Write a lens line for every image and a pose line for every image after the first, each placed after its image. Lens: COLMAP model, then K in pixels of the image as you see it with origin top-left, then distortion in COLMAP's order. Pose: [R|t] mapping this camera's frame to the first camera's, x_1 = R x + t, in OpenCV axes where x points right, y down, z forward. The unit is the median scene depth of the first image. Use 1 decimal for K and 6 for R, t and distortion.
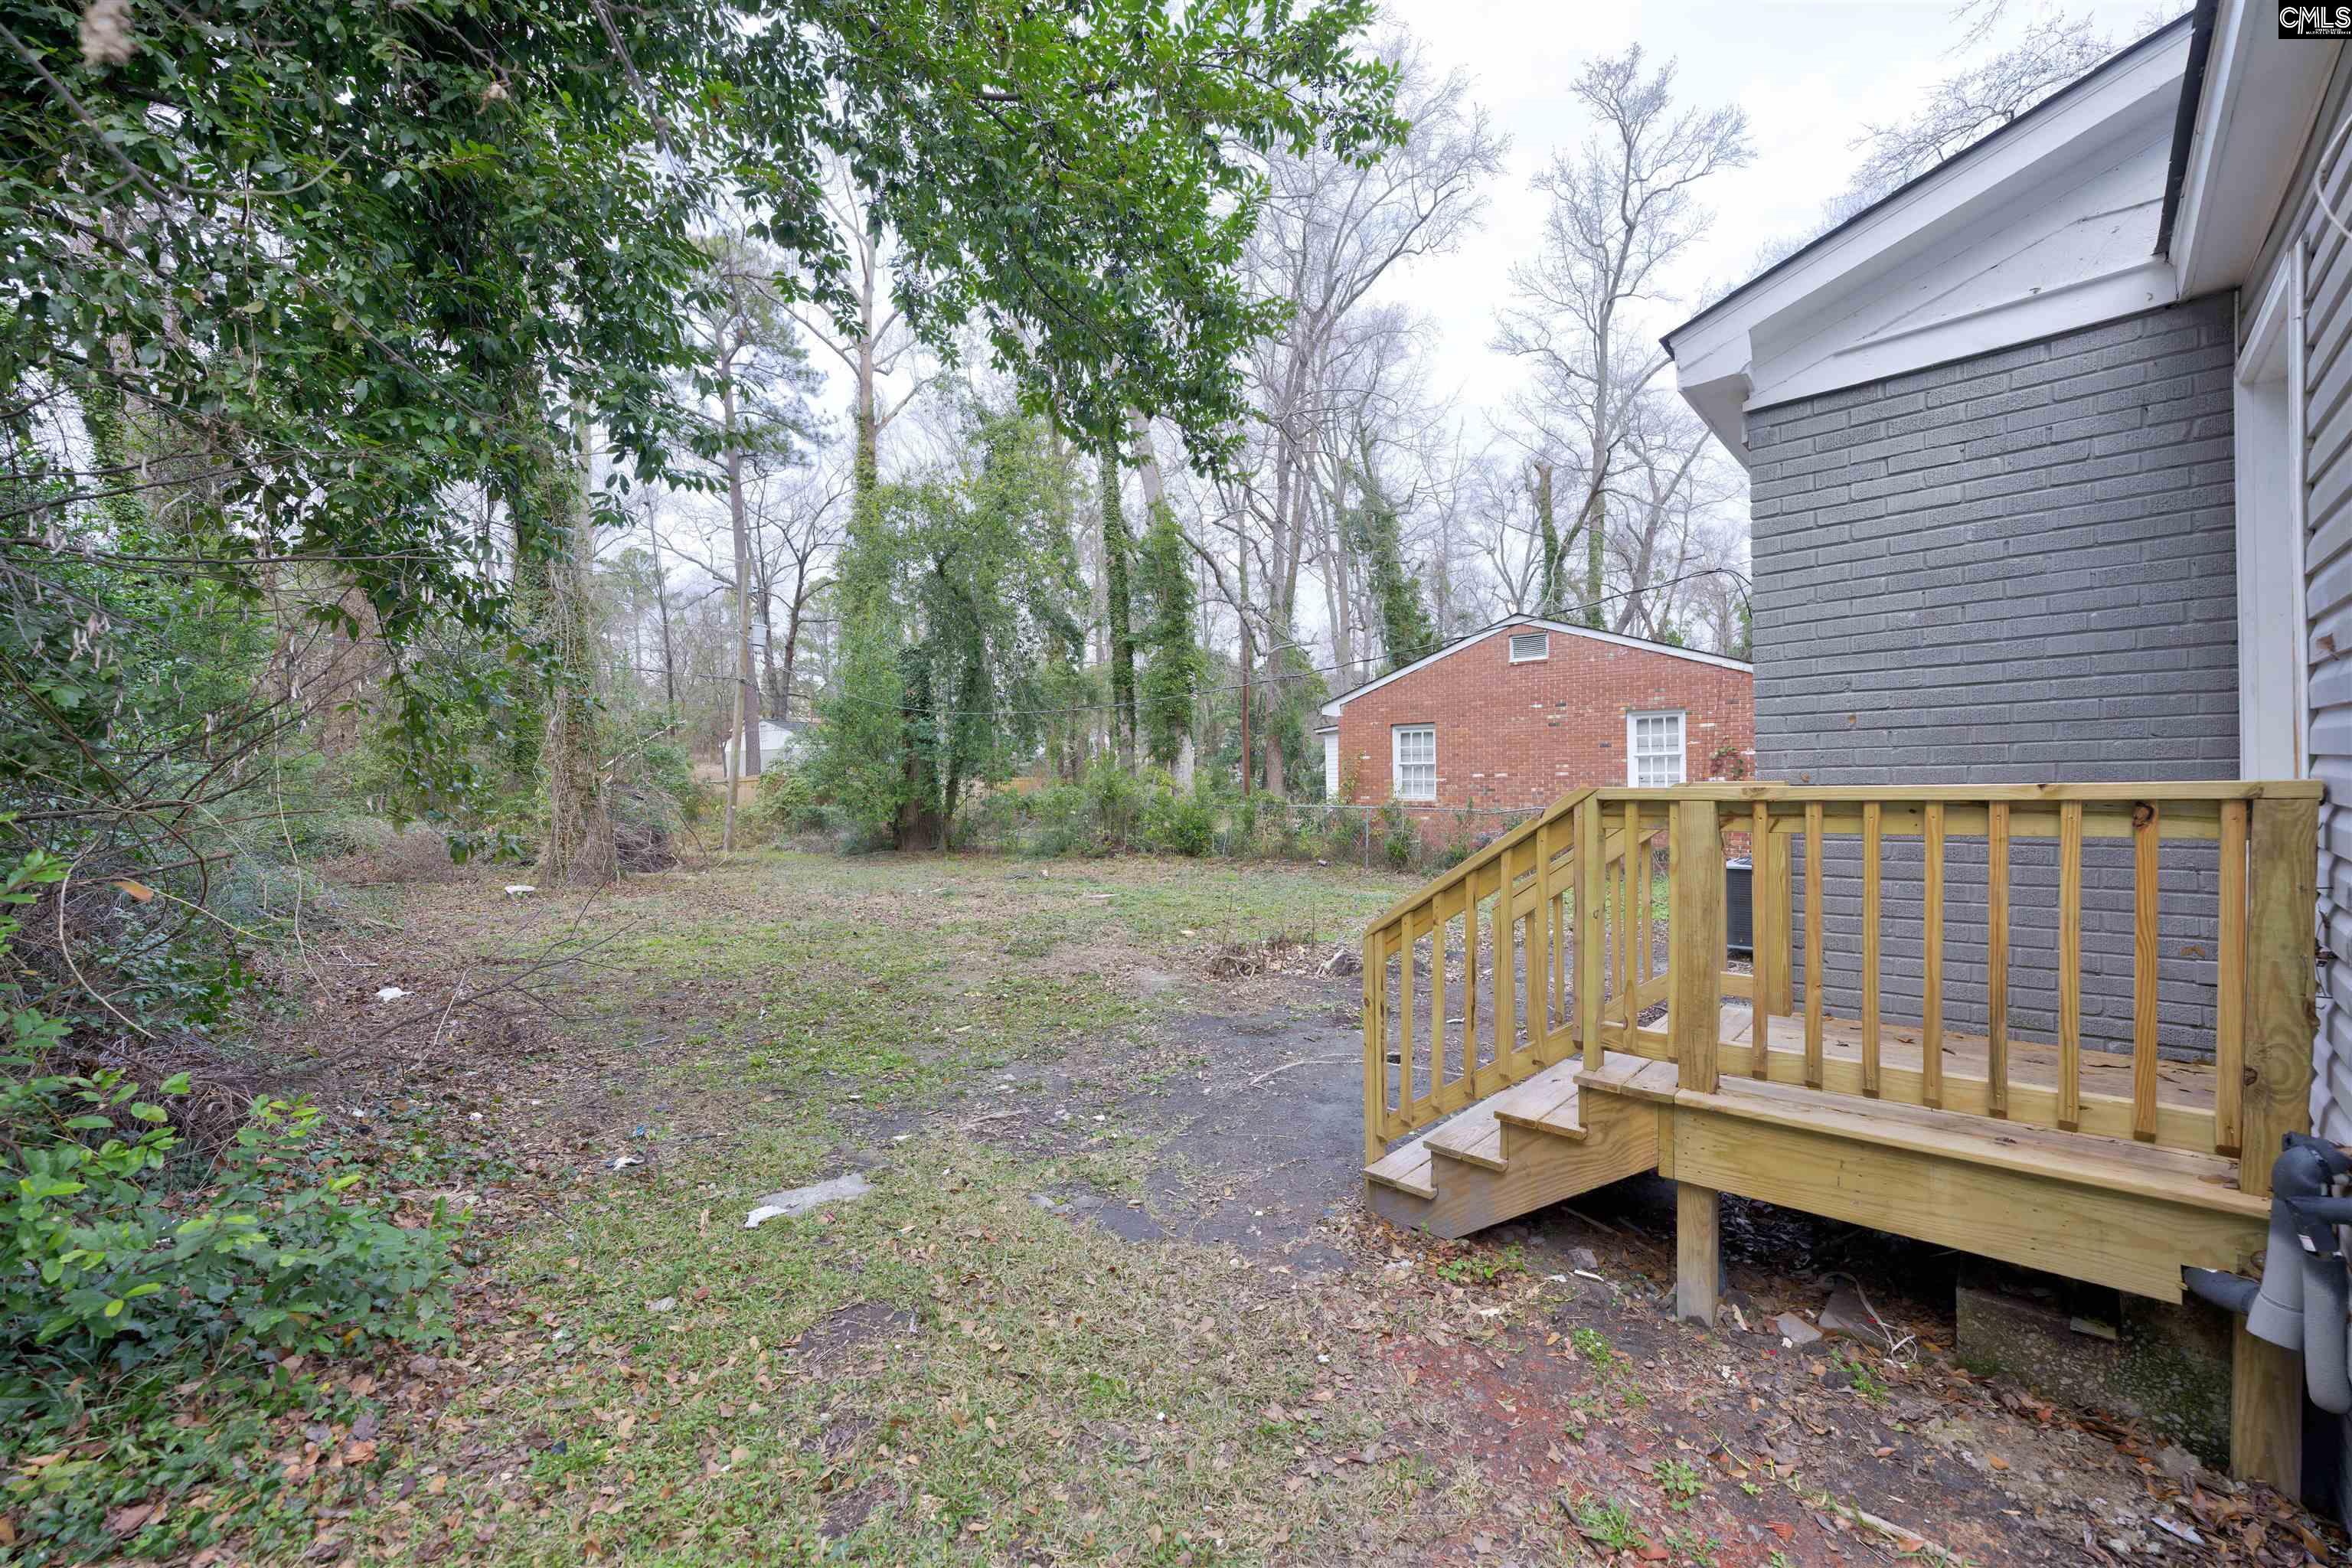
lens RADIAL K [[933.8, 0, 1178.8], [0, 933.8, 793.0], [0, 0, 1]] dist [0.001175, 0.000434]
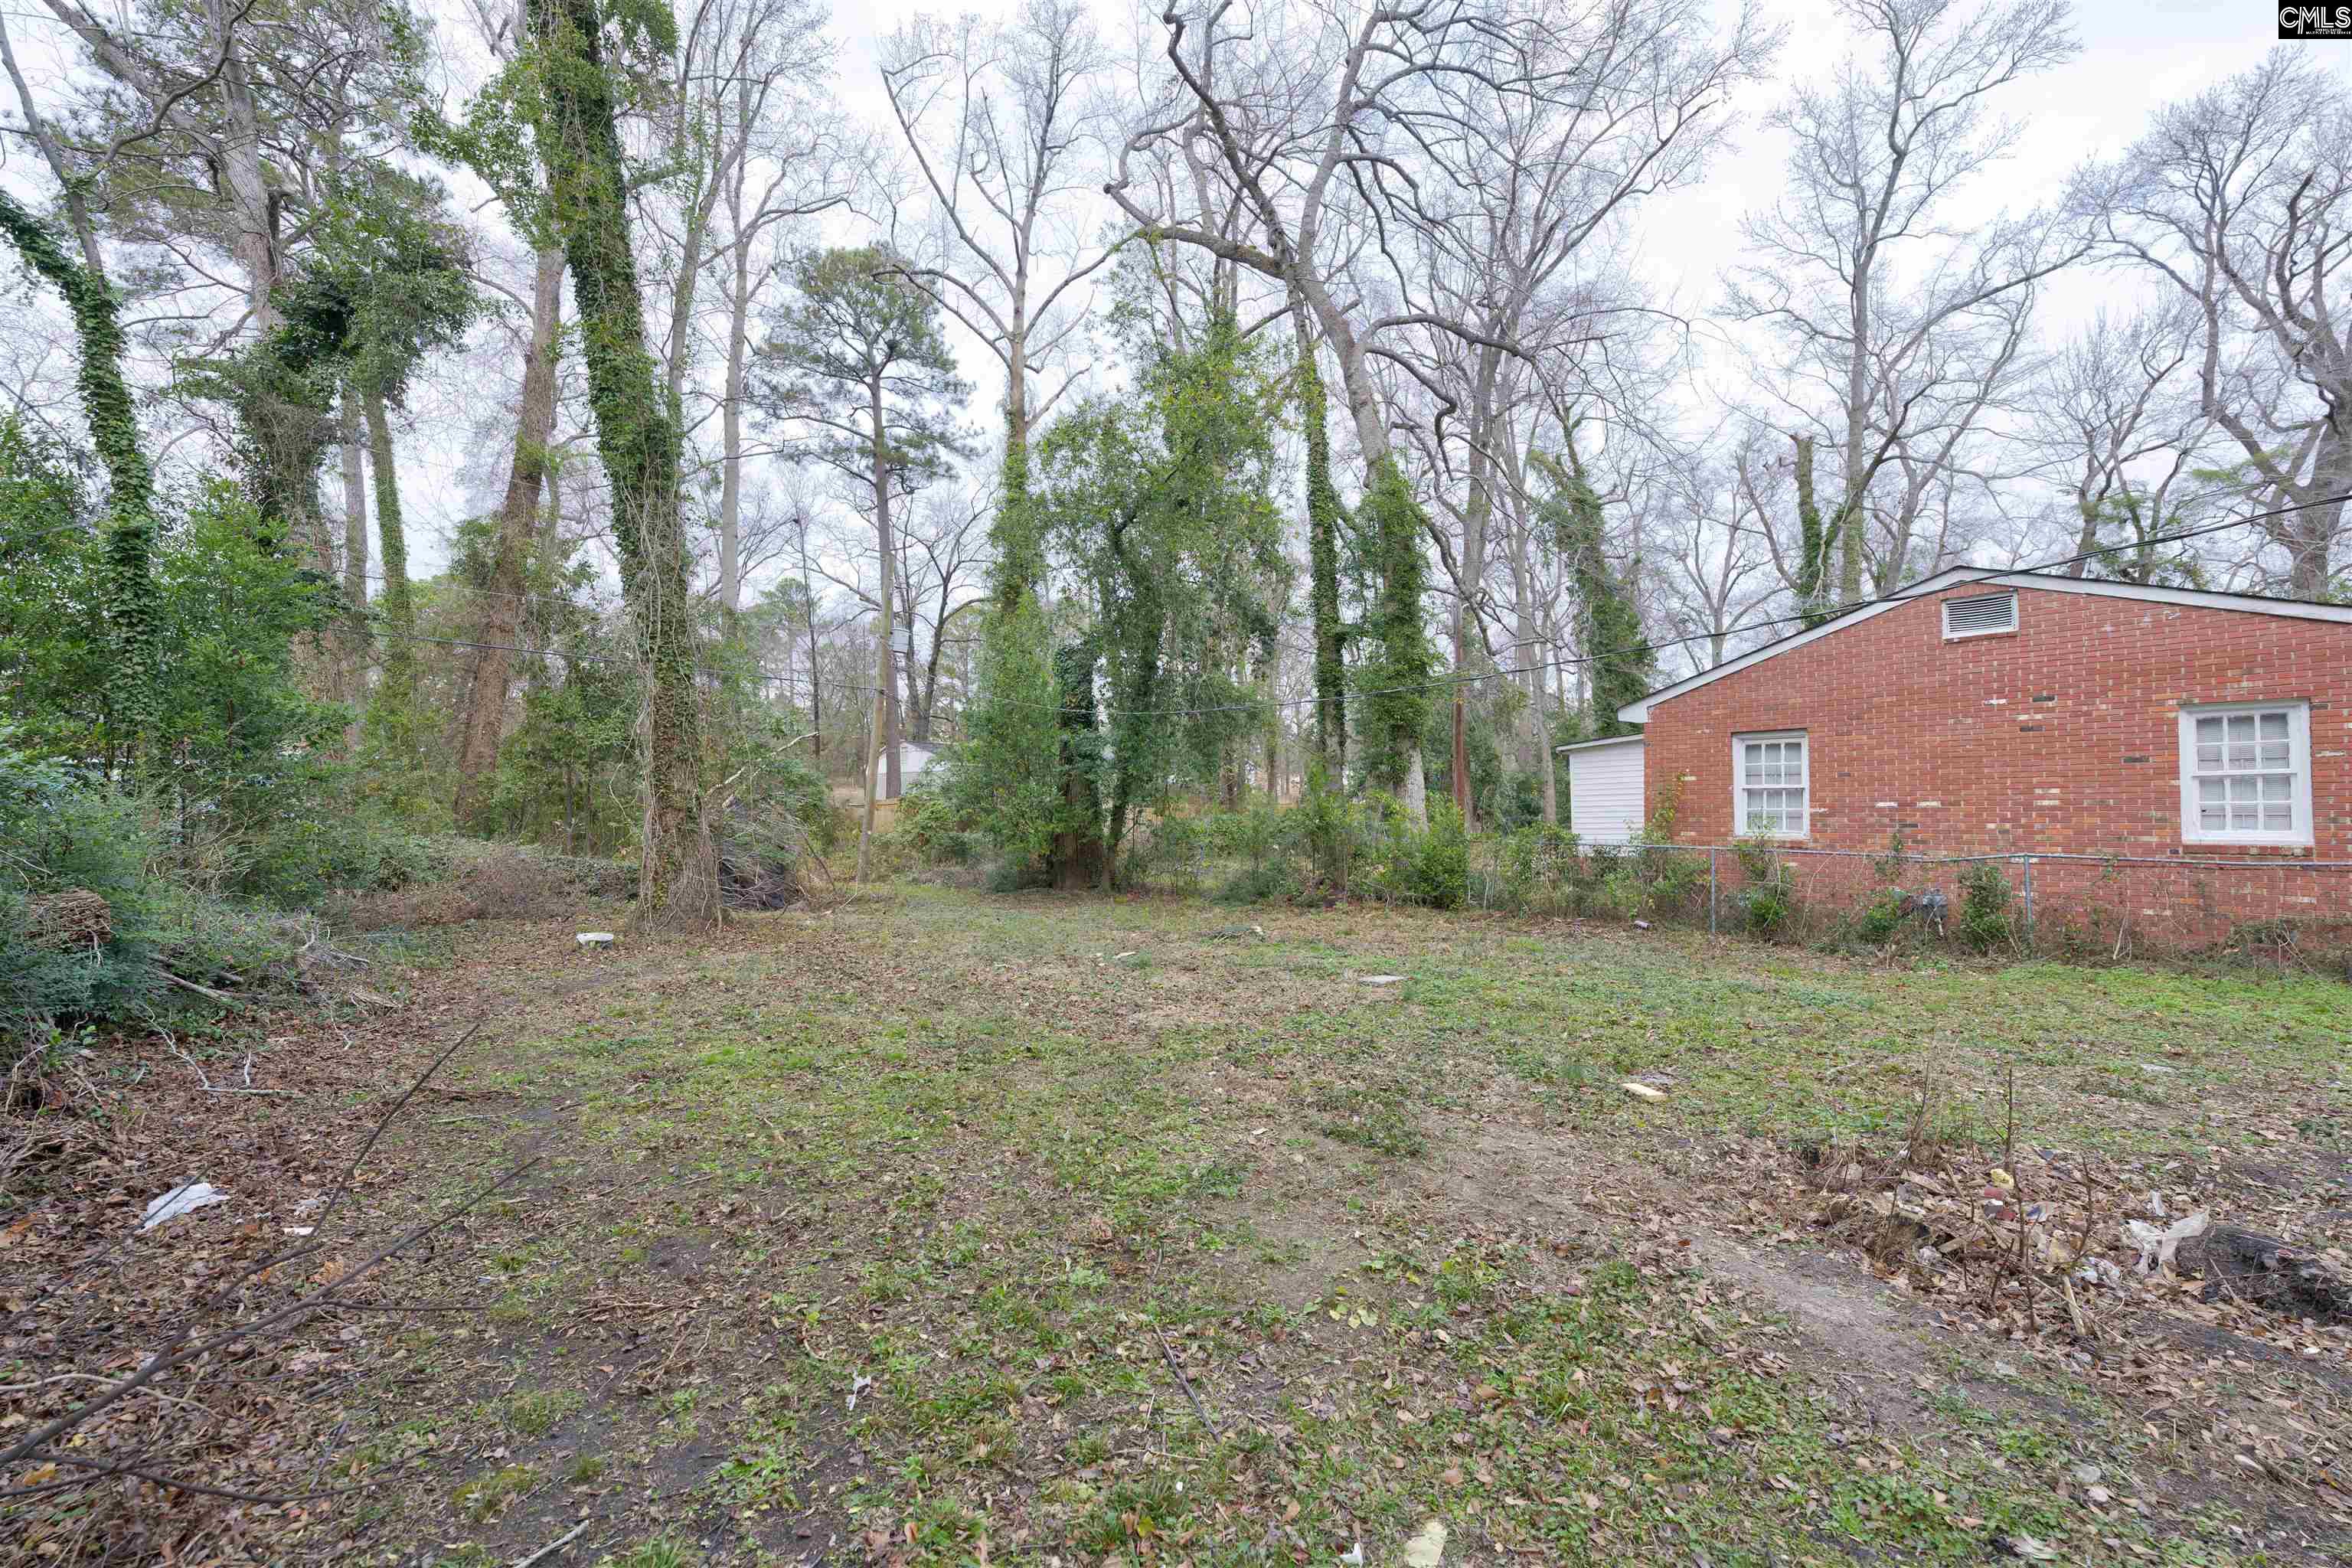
lens RADIAL K [[933.8, 0, 1178.8], [0, 933.8, 793.0], [0, 0, 1]] dist [0.001175, 0.000434]
pose [[0.991040, 0.008733, -0.133277, -0.049514], [-0.012735, 0.999492, -0.029206, -0.000218], [0.132954, 0.030642, 0.990648, 0.117605]]
